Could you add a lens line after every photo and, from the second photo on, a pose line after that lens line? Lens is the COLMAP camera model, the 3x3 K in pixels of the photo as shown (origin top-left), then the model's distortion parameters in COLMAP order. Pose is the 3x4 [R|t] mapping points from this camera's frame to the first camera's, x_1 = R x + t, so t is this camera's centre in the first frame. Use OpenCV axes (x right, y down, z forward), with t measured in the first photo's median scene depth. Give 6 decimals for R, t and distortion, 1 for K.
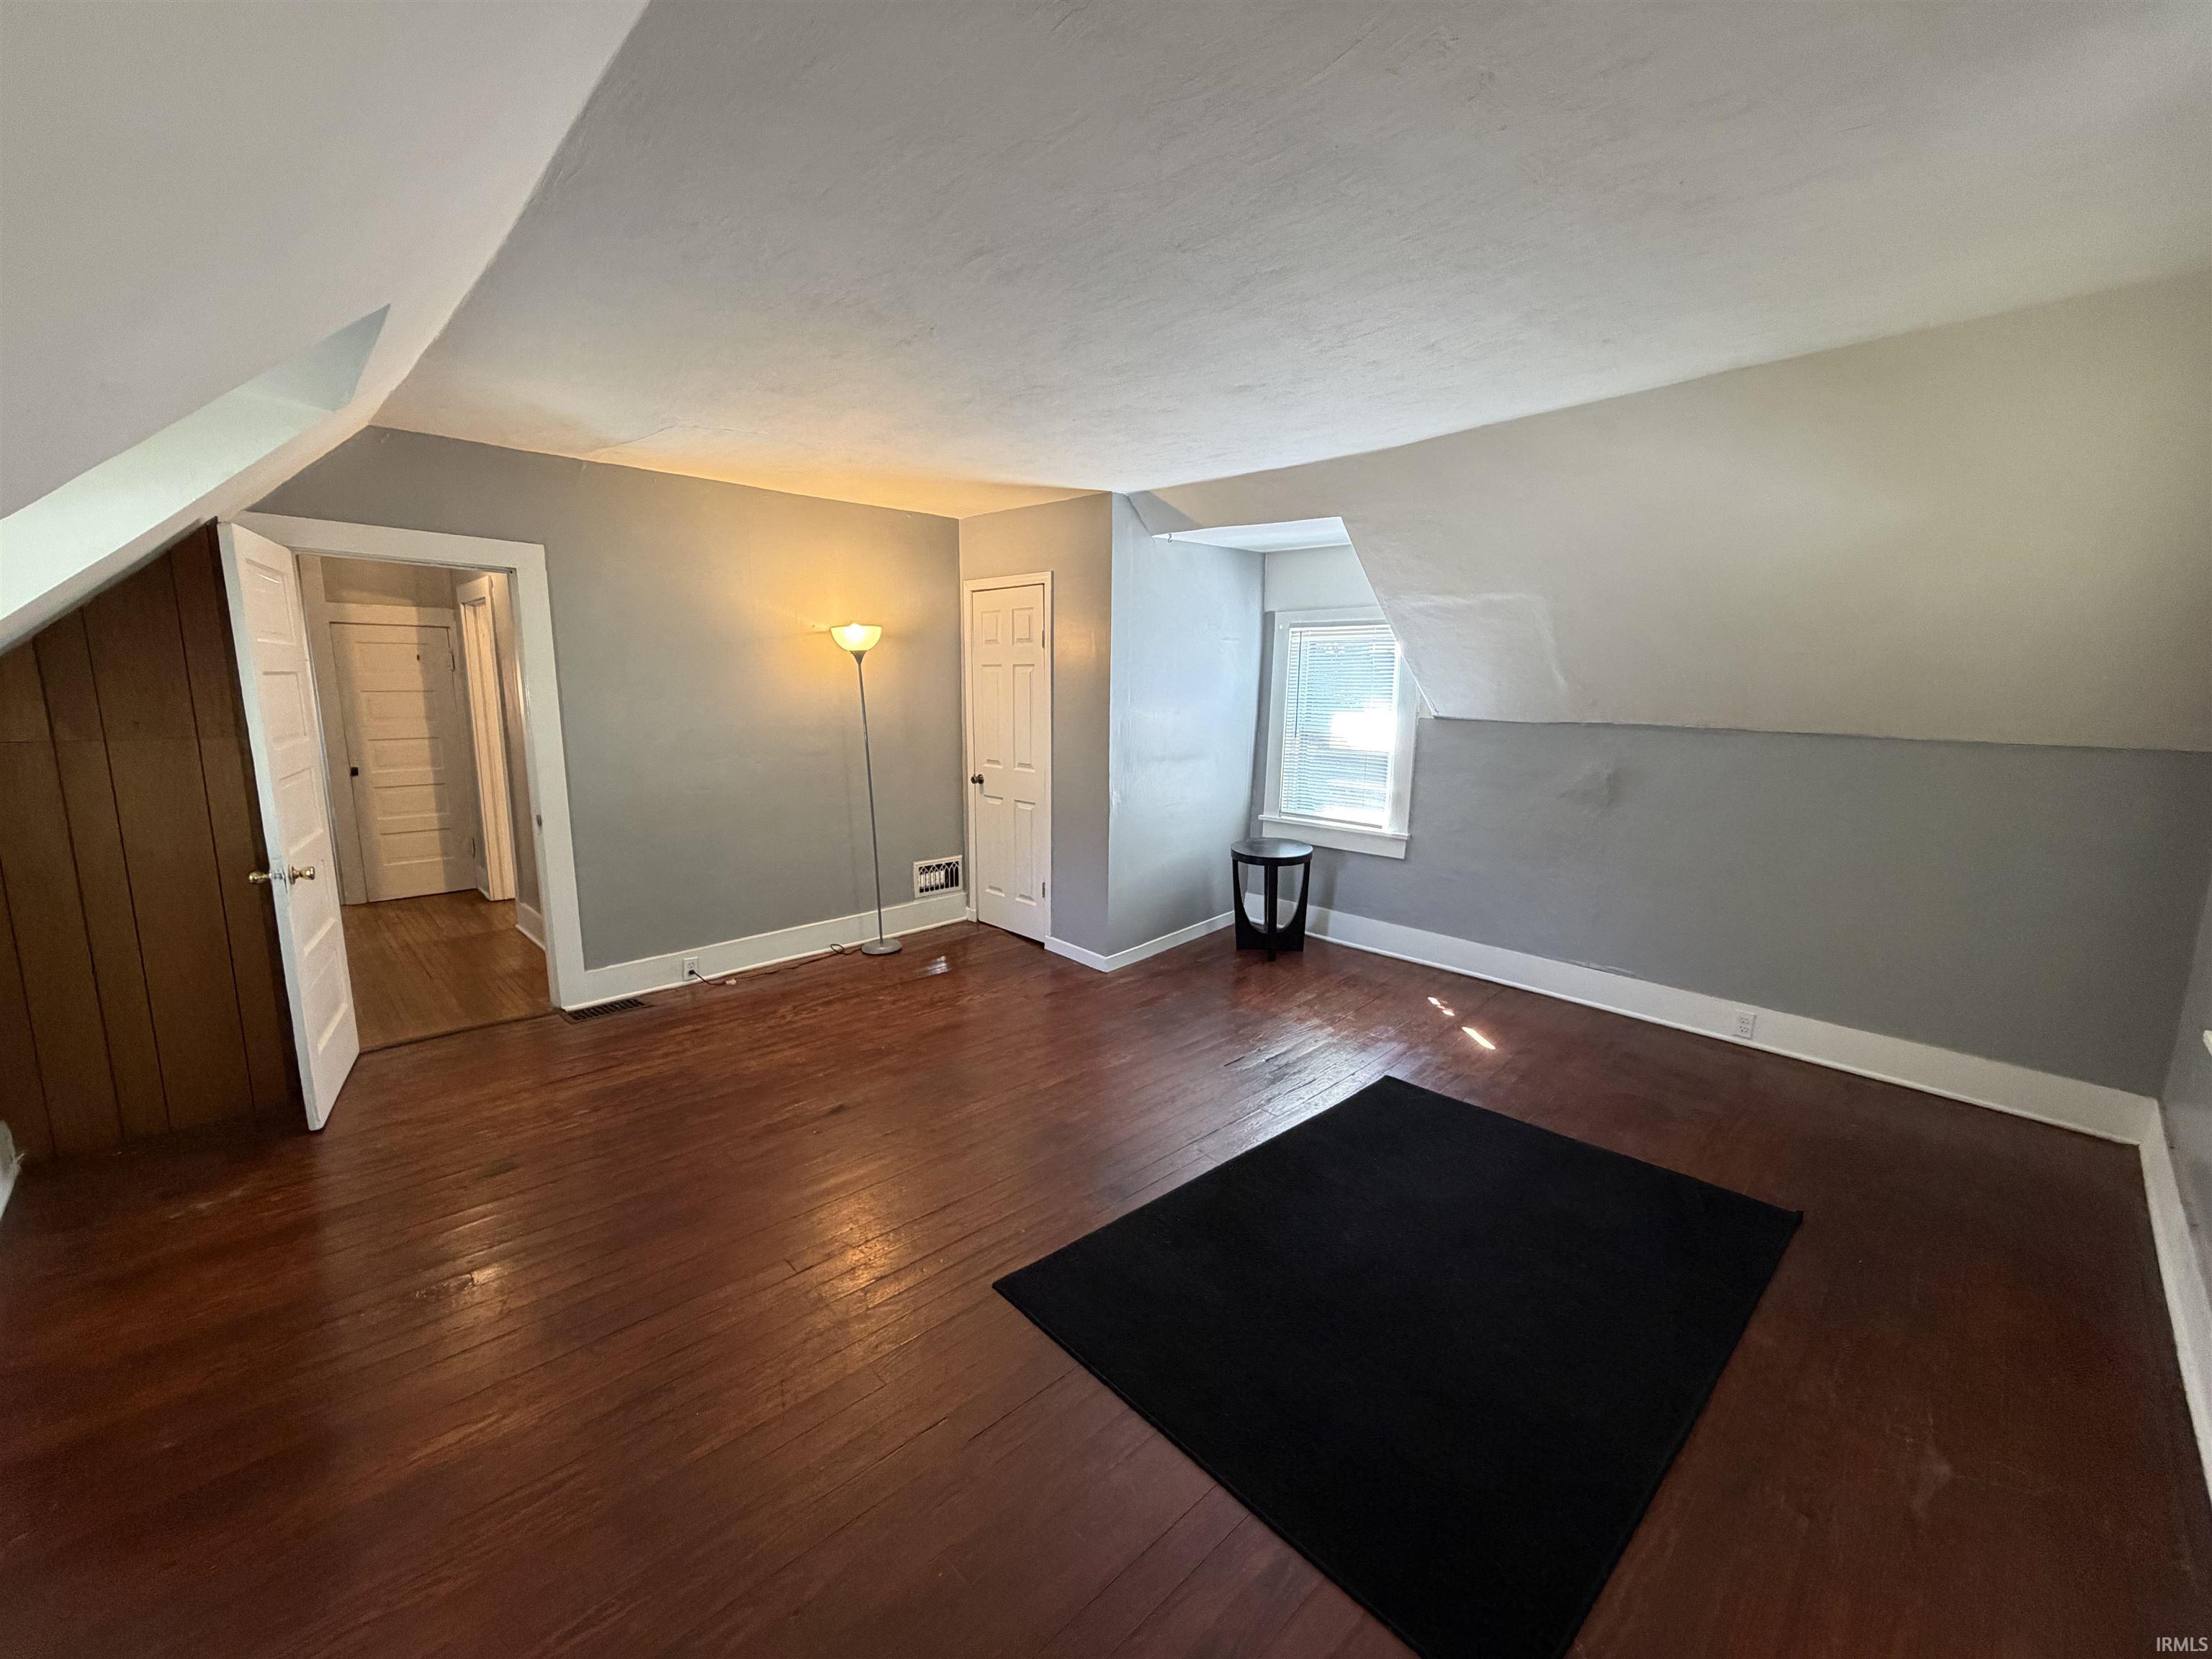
lens RADIAL K [[880.0, 0, 1105.5], [0, 880.0, 828.5], [0, 0, 1]] dist [0.002459, 0.000075]
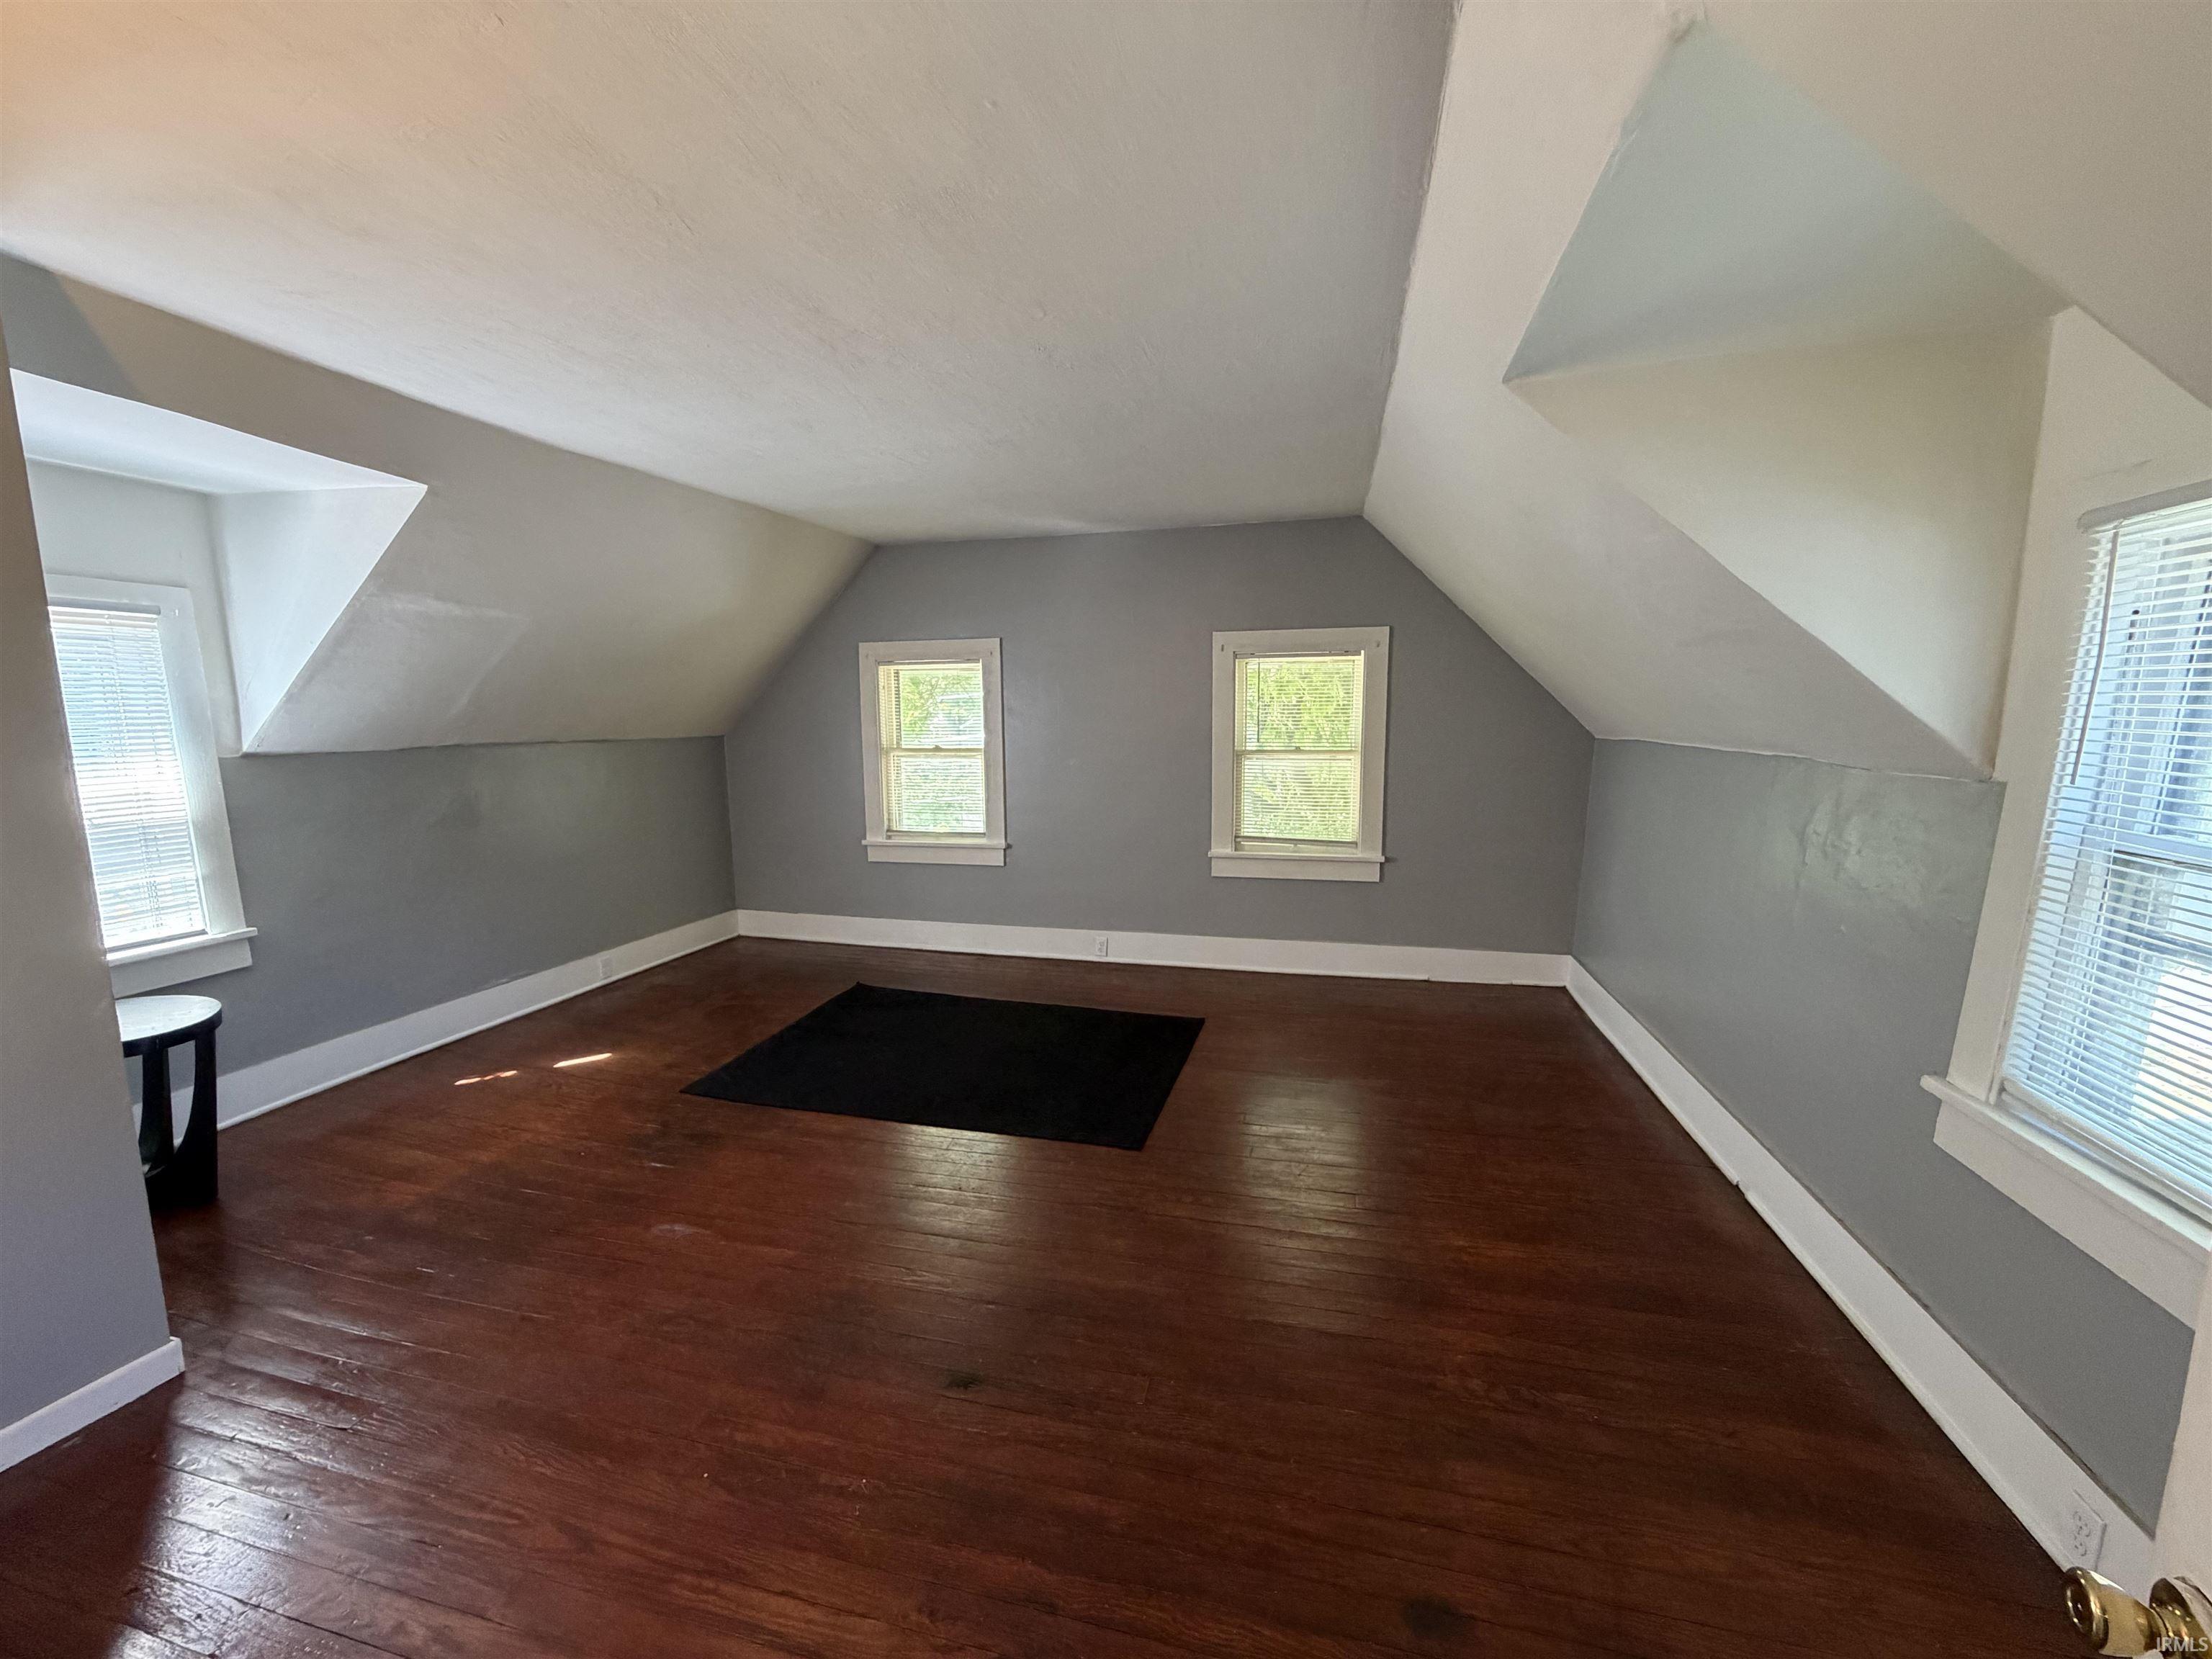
lens RADIAL K [[880.0, 0, 1106.3], [0, 880.0, 836.6], [0, 0, 1]] dist [0.002459, 0.000075]
pose [[-0.523899, -0.133474, 0.841258, -0.650464], [0.132726, 0.962790, 0.235412, -0.153143], [-0.841376, 0.234989, -0.486689, 0.868159]]
